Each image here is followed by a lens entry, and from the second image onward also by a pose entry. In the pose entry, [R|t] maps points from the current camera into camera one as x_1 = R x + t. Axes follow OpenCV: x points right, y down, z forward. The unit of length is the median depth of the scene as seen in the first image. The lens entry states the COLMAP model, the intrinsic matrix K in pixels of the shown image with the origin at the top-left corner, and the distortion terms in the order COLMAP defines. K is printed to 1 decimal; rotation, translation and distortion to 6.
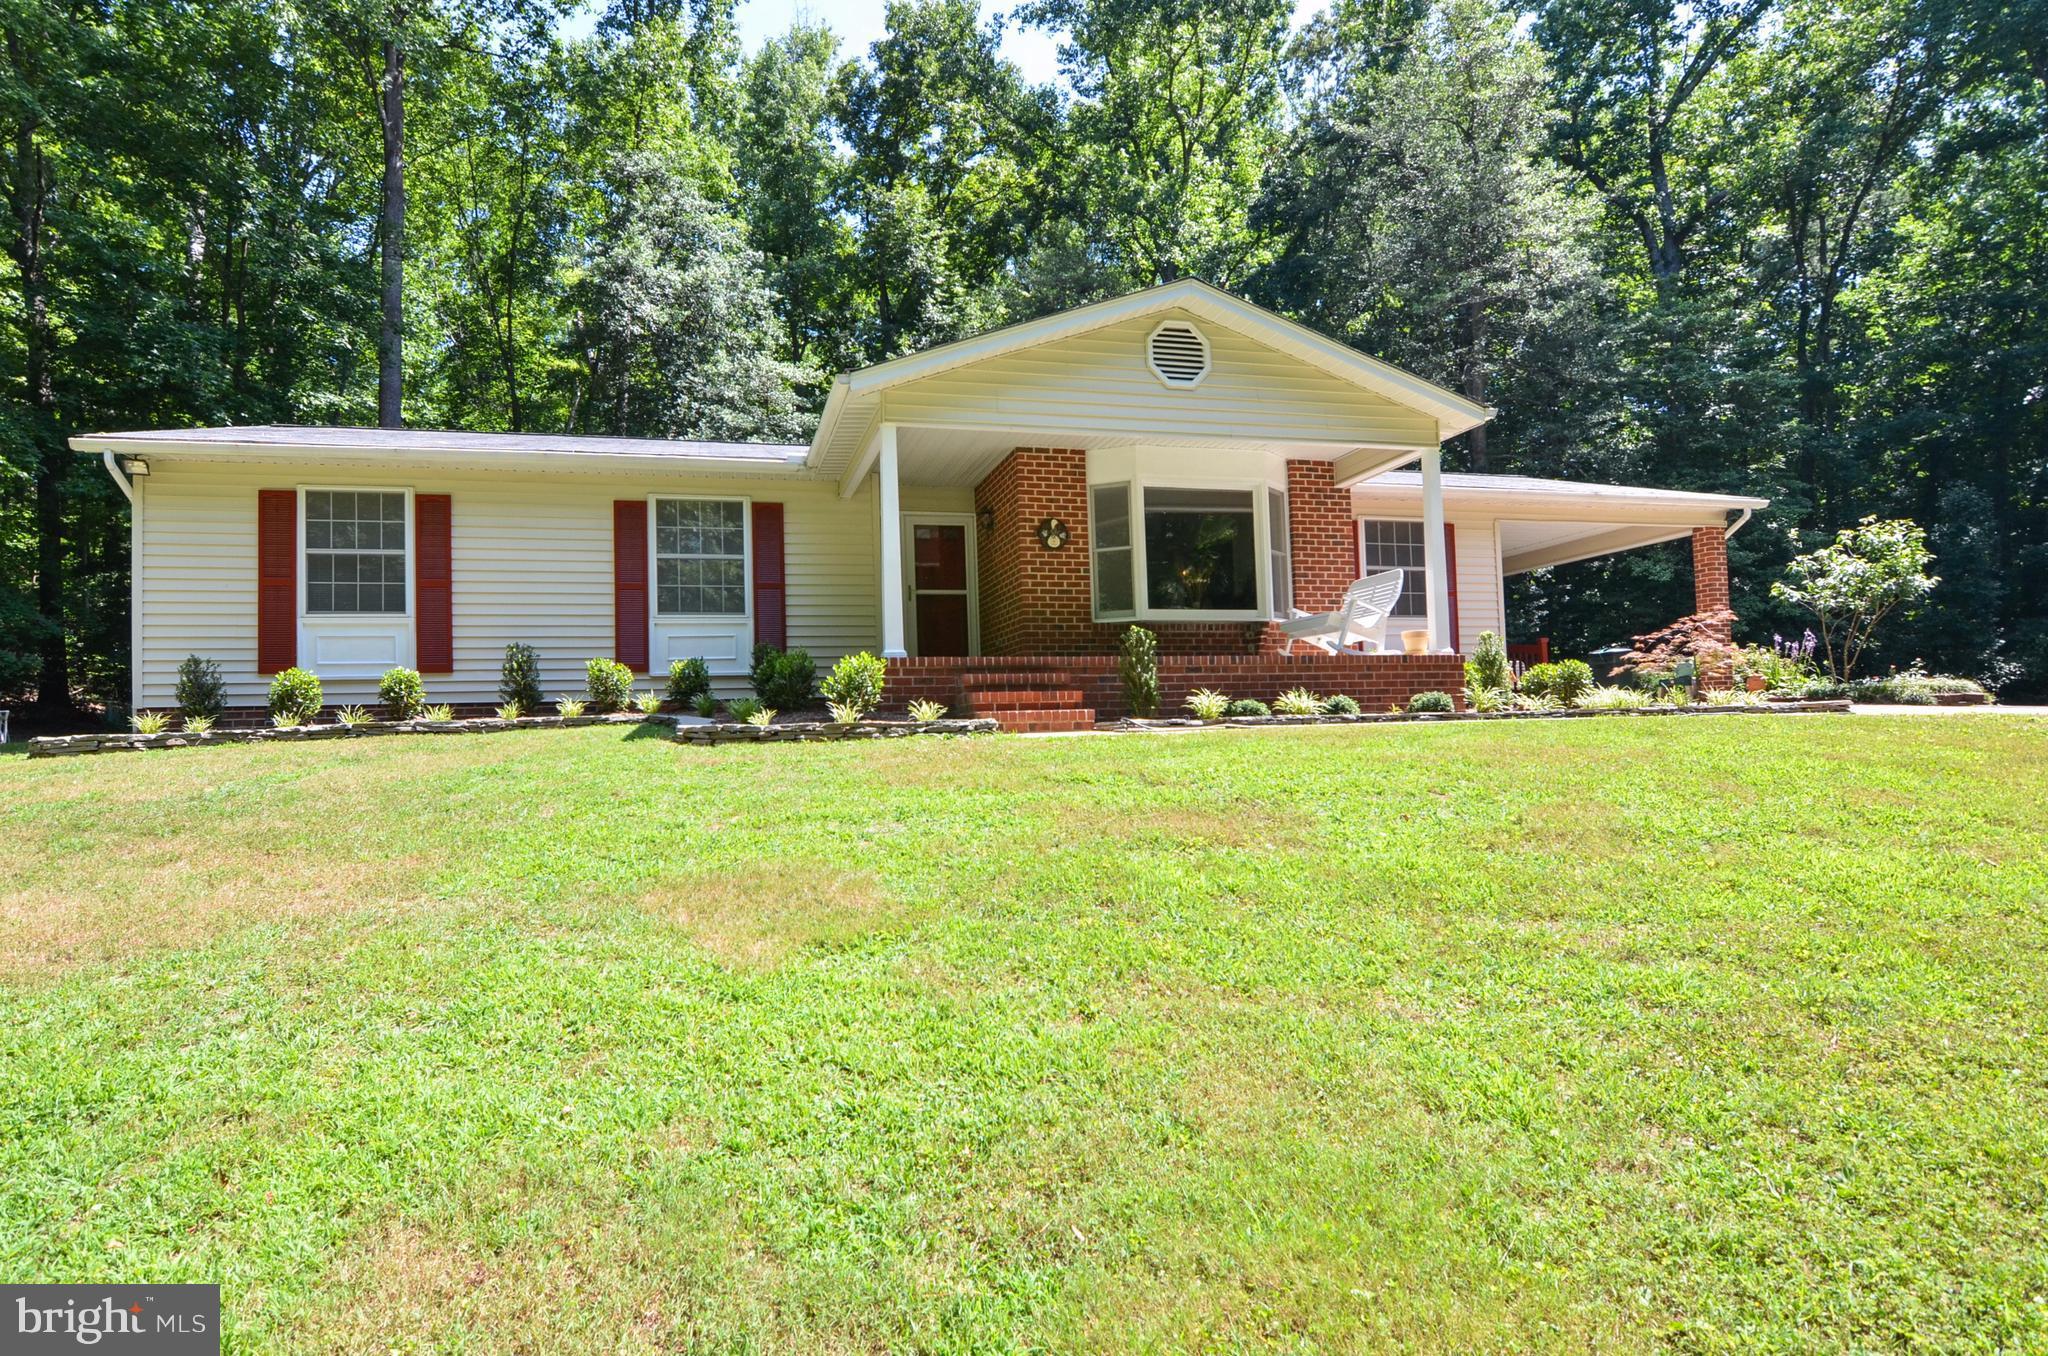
lens RADIAL K [[1006.0, 0, 1024.0], [0, 1006.0, 678.0], [0, 0, 1]] dist [-0.023441, 0.000263]
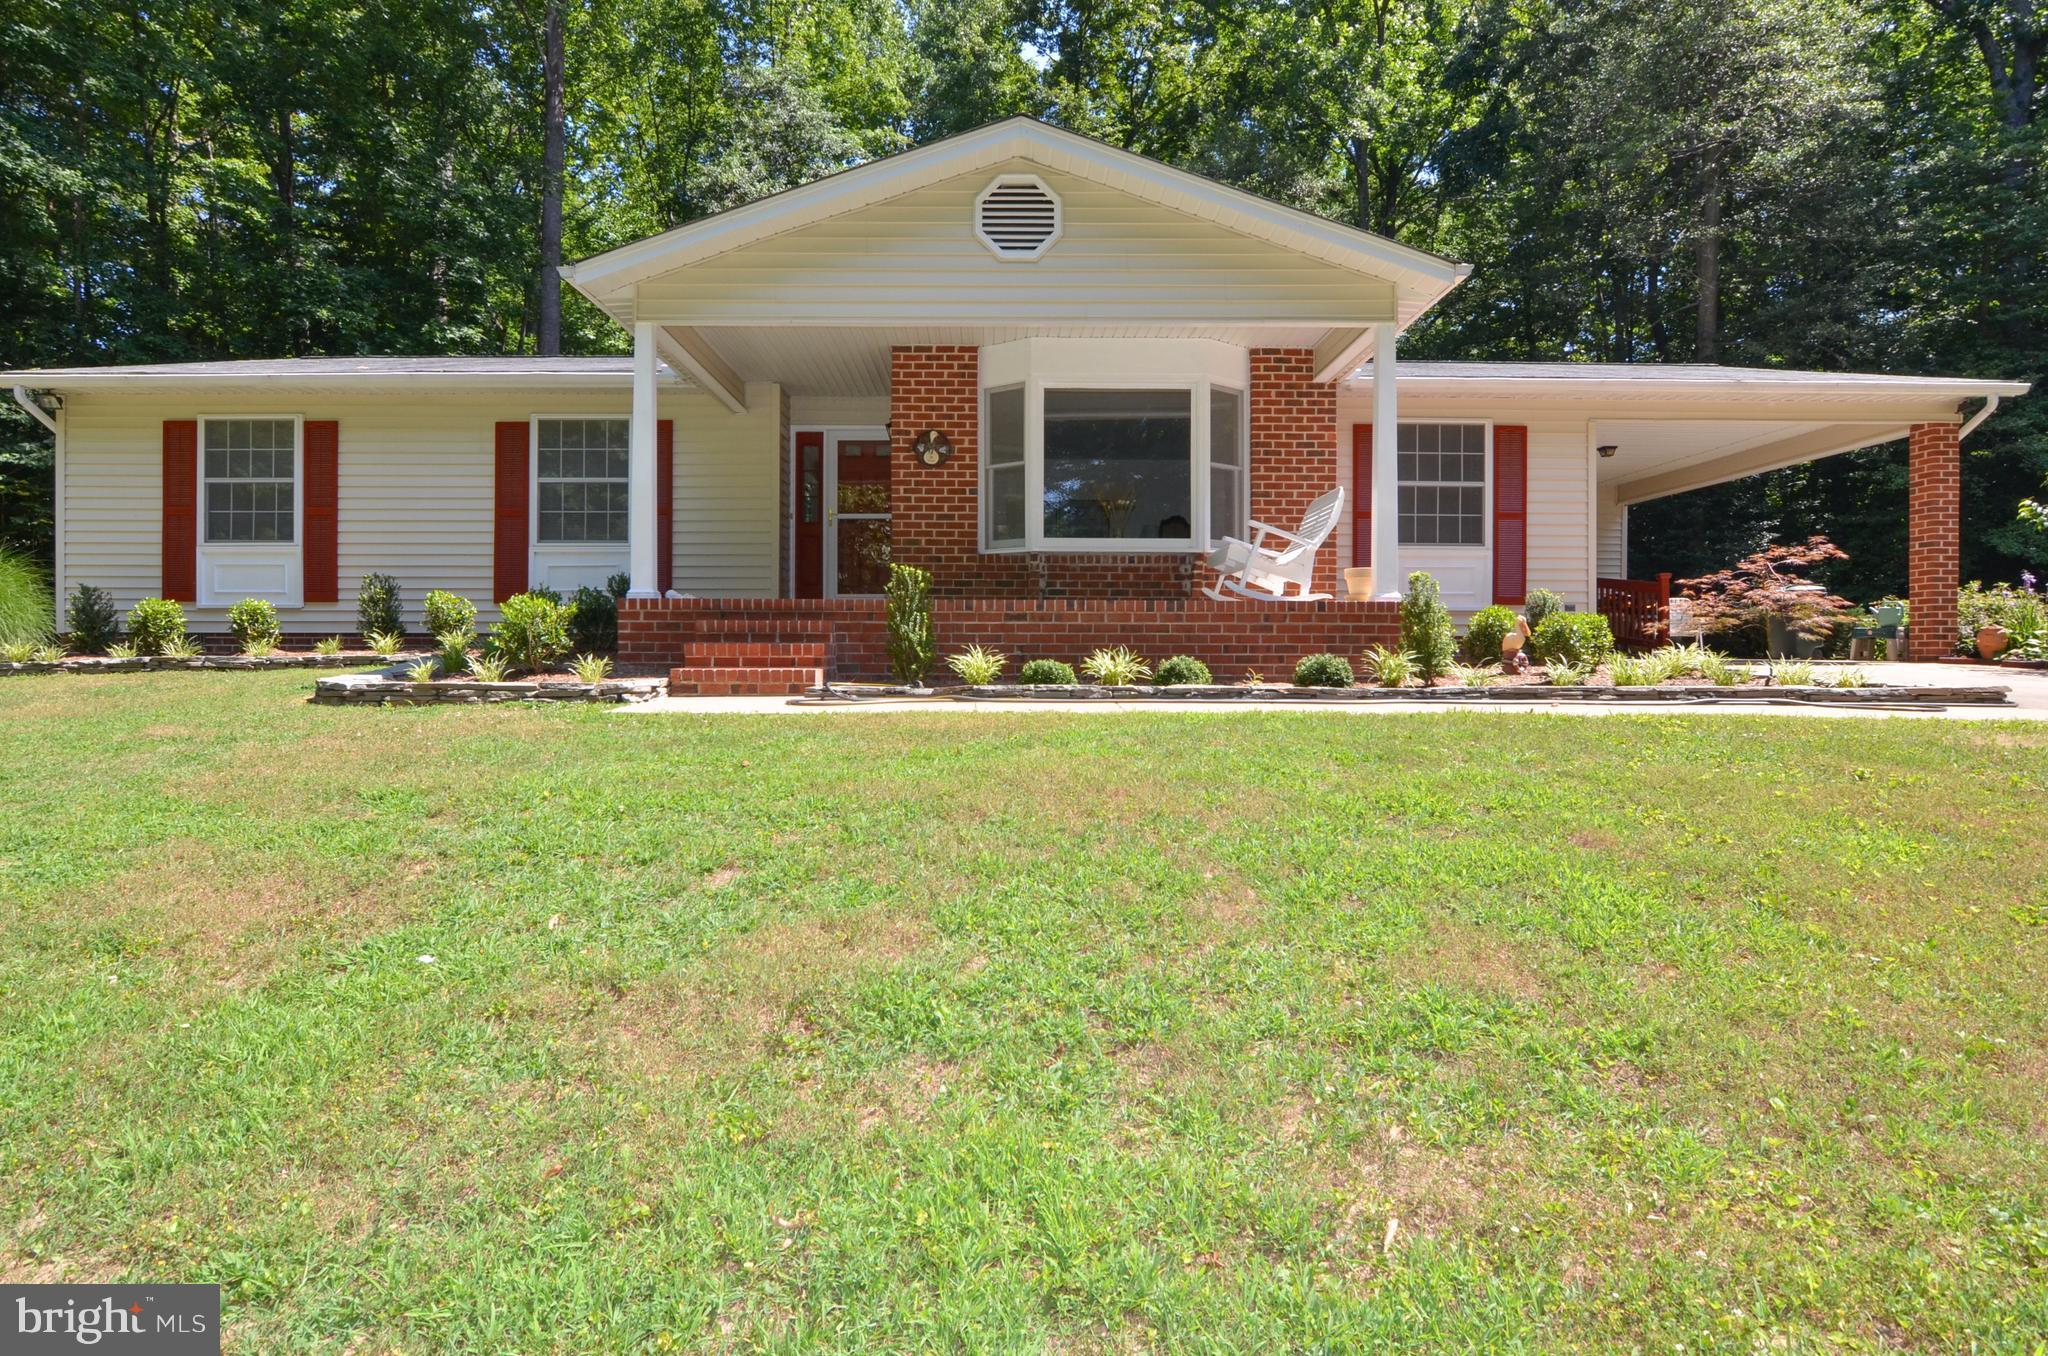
lens RADIAL K [[1009.2, 0, 1022.2], [0, 1009.2, 639.2], [0, 0, 1]] dist [-0.034264, 0.010803]
pose [[0.972466, 0.025896, -0.231602, 0.313599], [-0.015538, 0.998800, 0.046436, -0.024706], [0.232527, -0.041559, 0.971702, 0.196965]]
